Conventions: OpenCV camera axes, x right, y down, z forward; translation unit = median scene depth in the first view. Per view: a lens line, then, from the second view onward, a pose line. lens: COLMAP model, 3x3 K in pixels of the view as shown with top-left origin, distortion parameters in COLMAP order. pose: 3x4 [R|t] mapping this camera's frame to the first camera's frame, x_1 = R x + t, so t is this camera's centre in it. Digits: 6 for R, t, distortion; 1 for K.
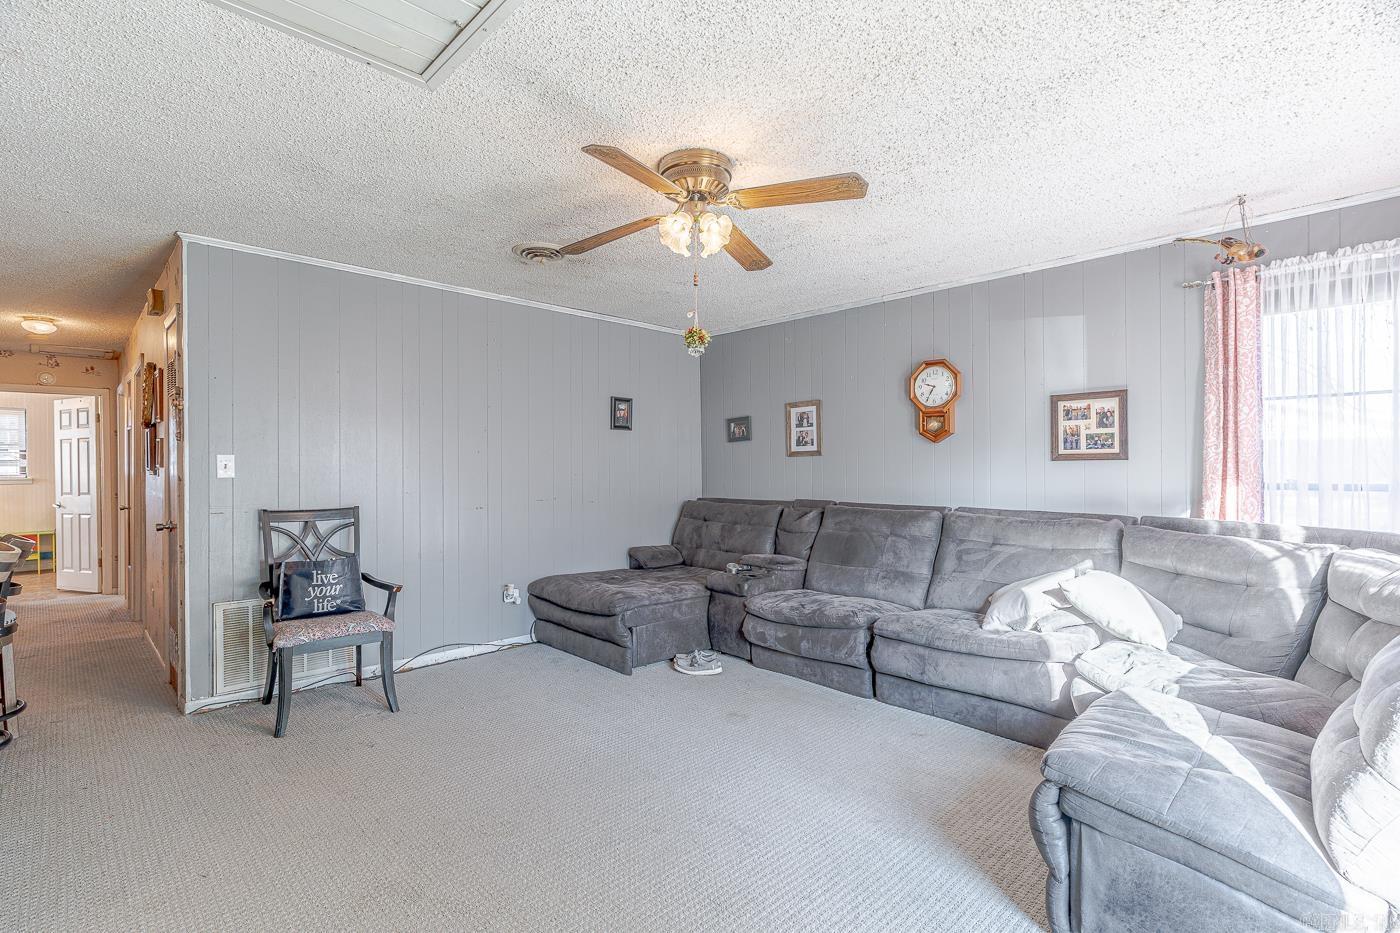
lens RADIAL K [[677.6, 0, 693.9], [0, 677.6, 472.9], [0, 0, 1]] dist [0.002076, 0.000419]
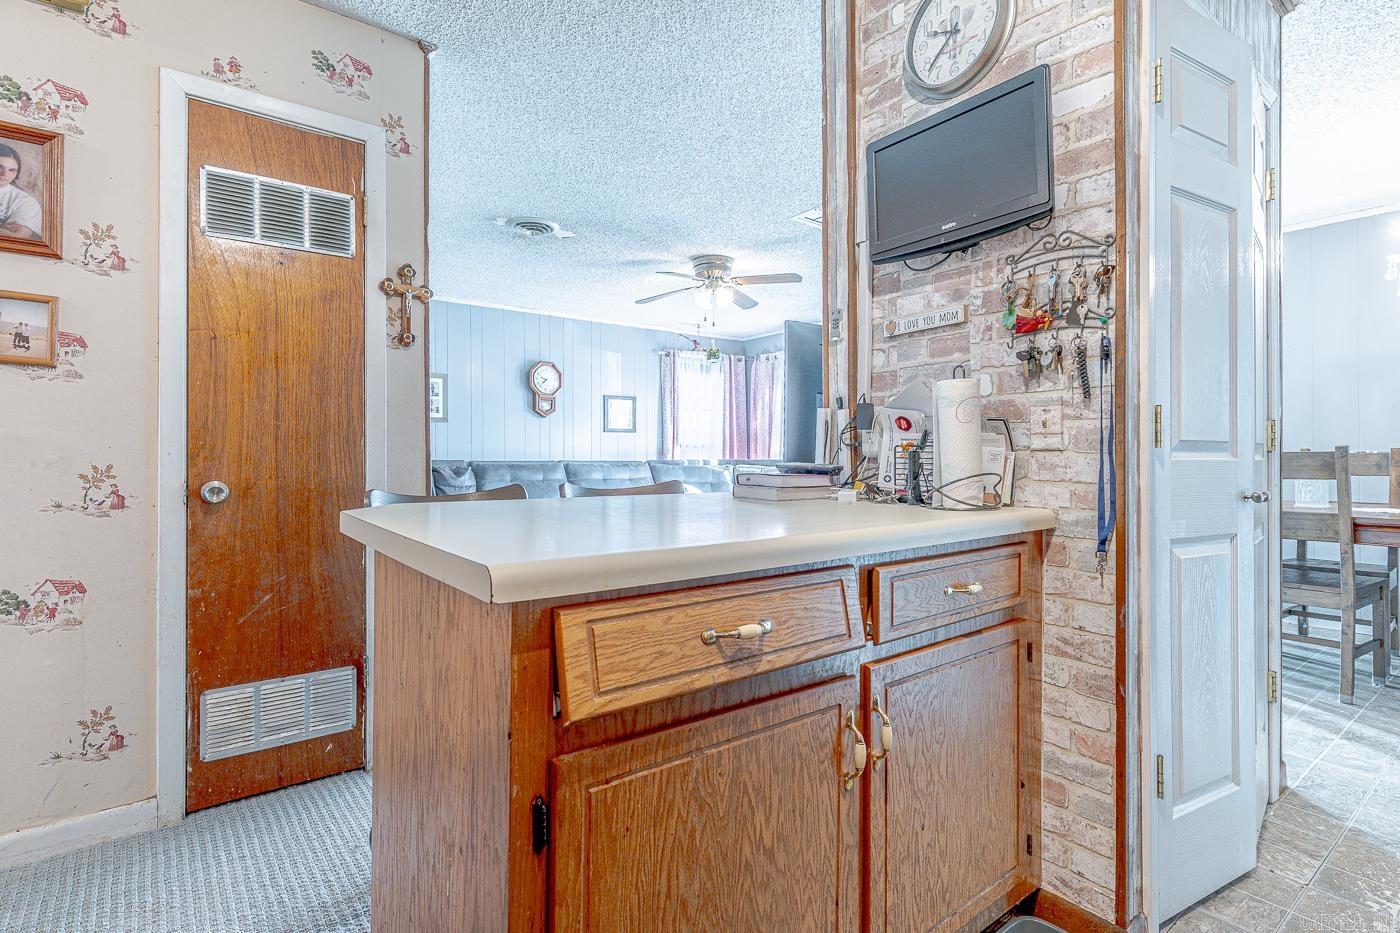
lens RADIAL K [[695.4, 0, 719.5], [0, 695.4, 459.4], [0, 0, 1]] dist [-0.000647, 0.000289]
pose [[0.062997, -0.002383, 0.998011, -1.123568], [0.008609, 0.999961, 0.001844, 0.046515], [-0.997977, 0.008475, 0.063016, 0.521472]]
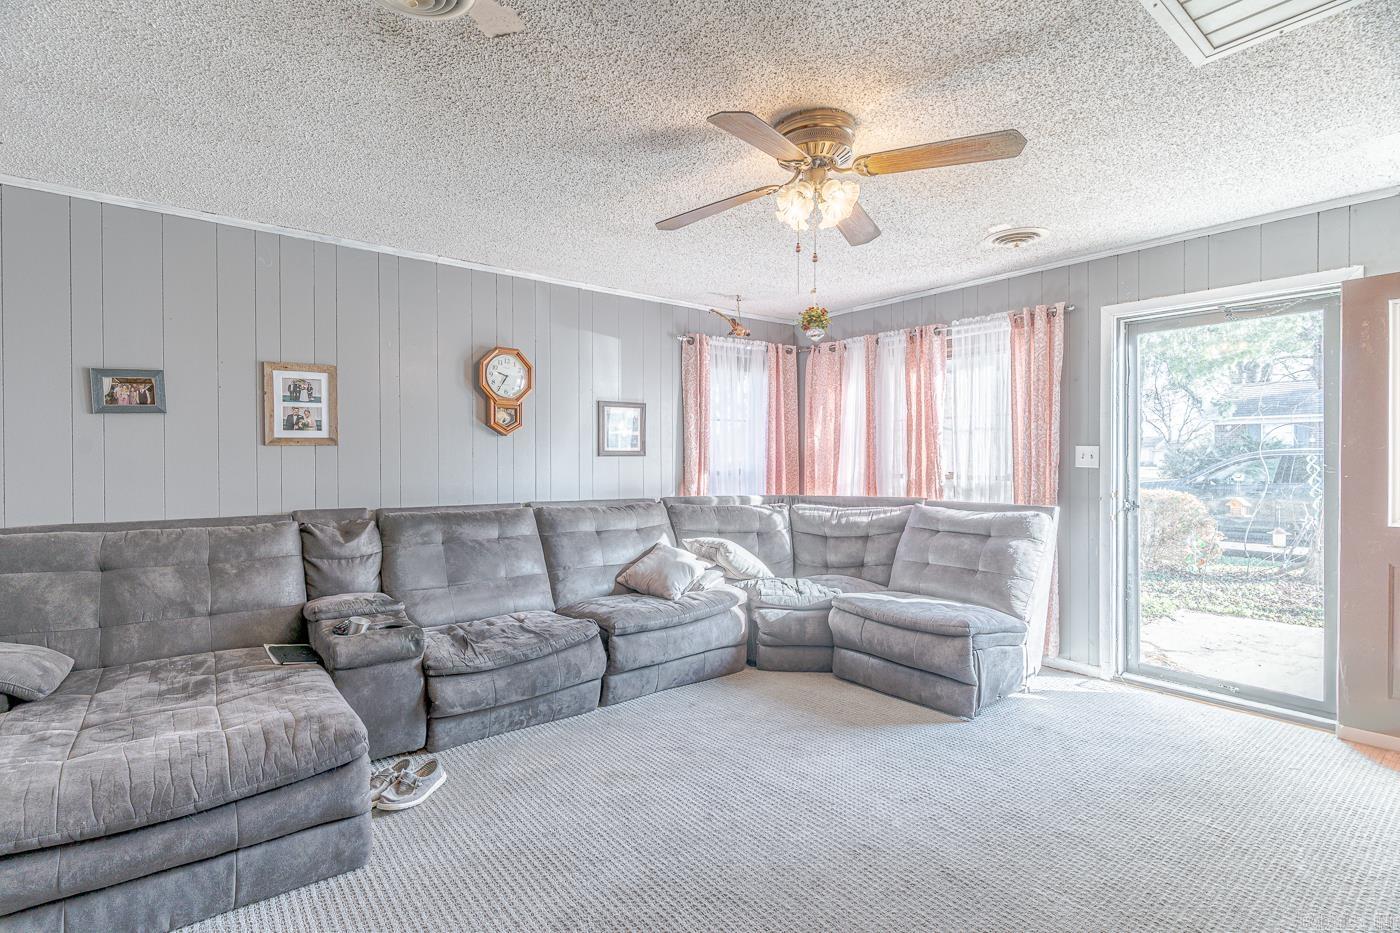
lens RADIAL K [[665.7, 0, 700.0], [0, 665.7, 466.5], [0, 0, 1]] dist [0.009312, -0.000162]
pose [[0.082311, -0.008199, 0.996573, -0.540612], [0.006749, 0.999948, 0.007670, -0.007416], [-0.996584, 0.006094, 0.082362, 0.649122]]
